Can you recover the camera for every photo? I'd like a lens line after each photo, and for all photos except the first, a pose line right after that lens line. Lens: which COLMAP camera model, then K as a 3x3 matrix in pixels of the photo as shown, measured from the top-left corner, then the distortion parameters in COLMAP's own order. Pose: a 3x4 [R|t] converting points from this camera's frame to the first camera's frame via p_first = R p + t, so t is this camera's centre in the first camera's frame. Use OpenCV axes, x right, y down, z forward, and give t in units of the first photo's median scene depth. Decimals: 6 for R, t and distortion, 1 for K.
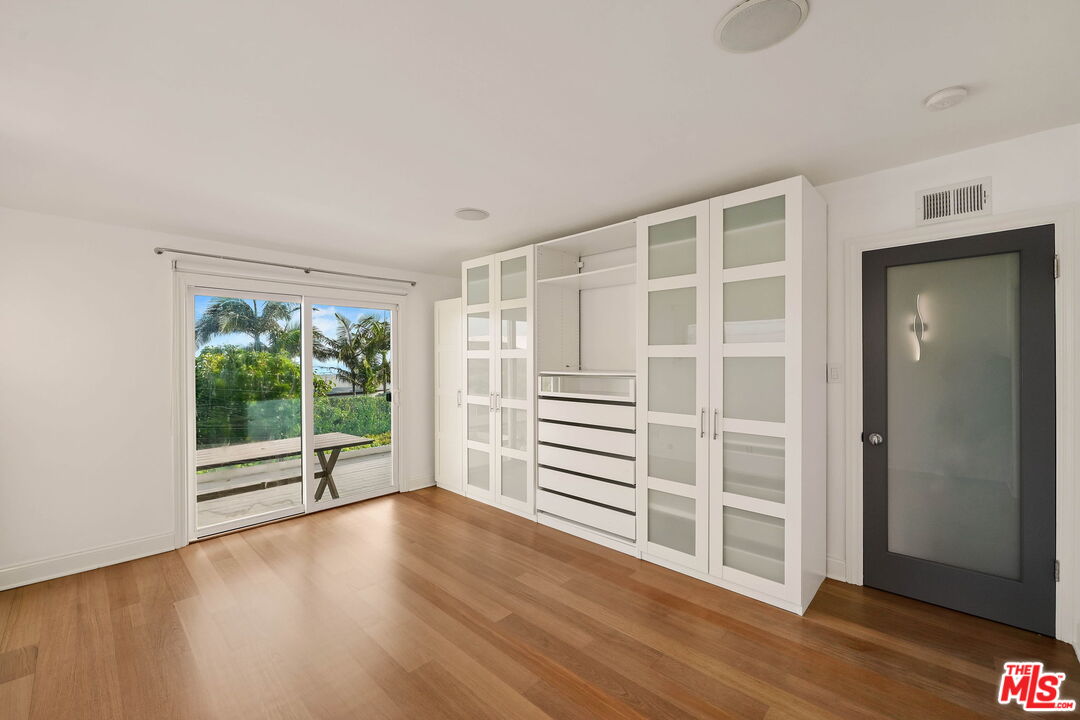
lens RADIAL K [[452.8, 0, 538.7], [0, 452.8, 384.1], [0, 0, 1]] dist [-0.000598, -0.000143]
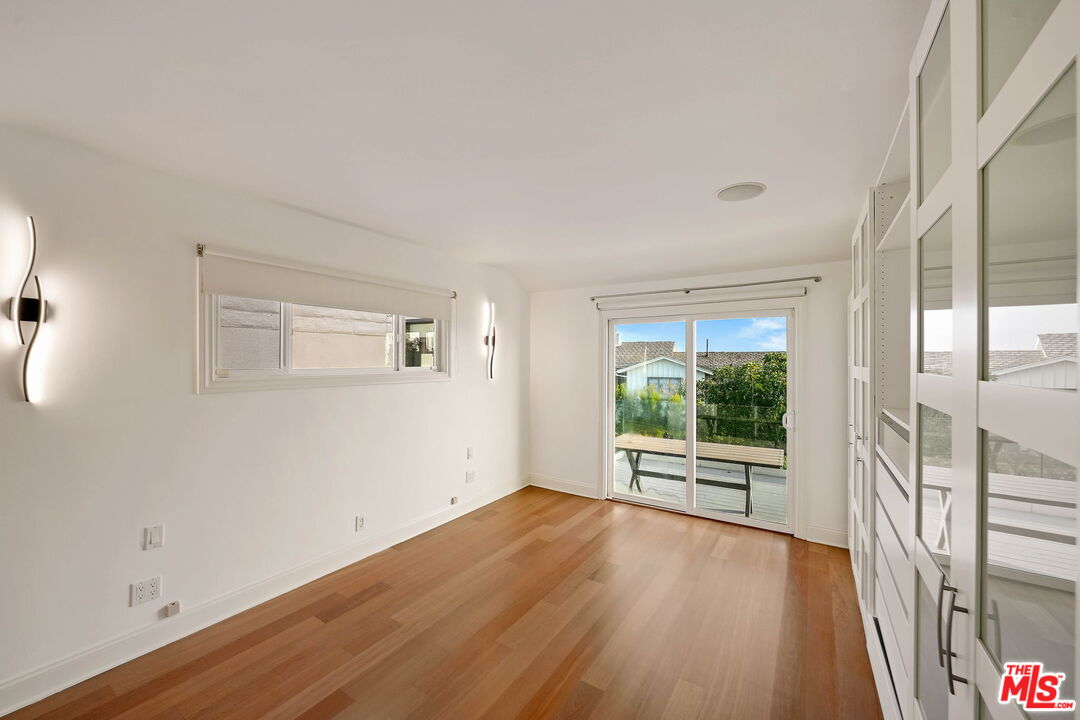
lens RADIAL K [[413.0, 0, 540.0], [0, 413.0, 360.0], [0, 0, 1]] dist [0.001383, 0.000127]
pose [[0.179768, -0.012456, -0.983630, 0.417958], [-0.072584, 0.997026, -0.025891, -0.029773], [0.981028, 0.076050, 0.178329, 0.477144]]
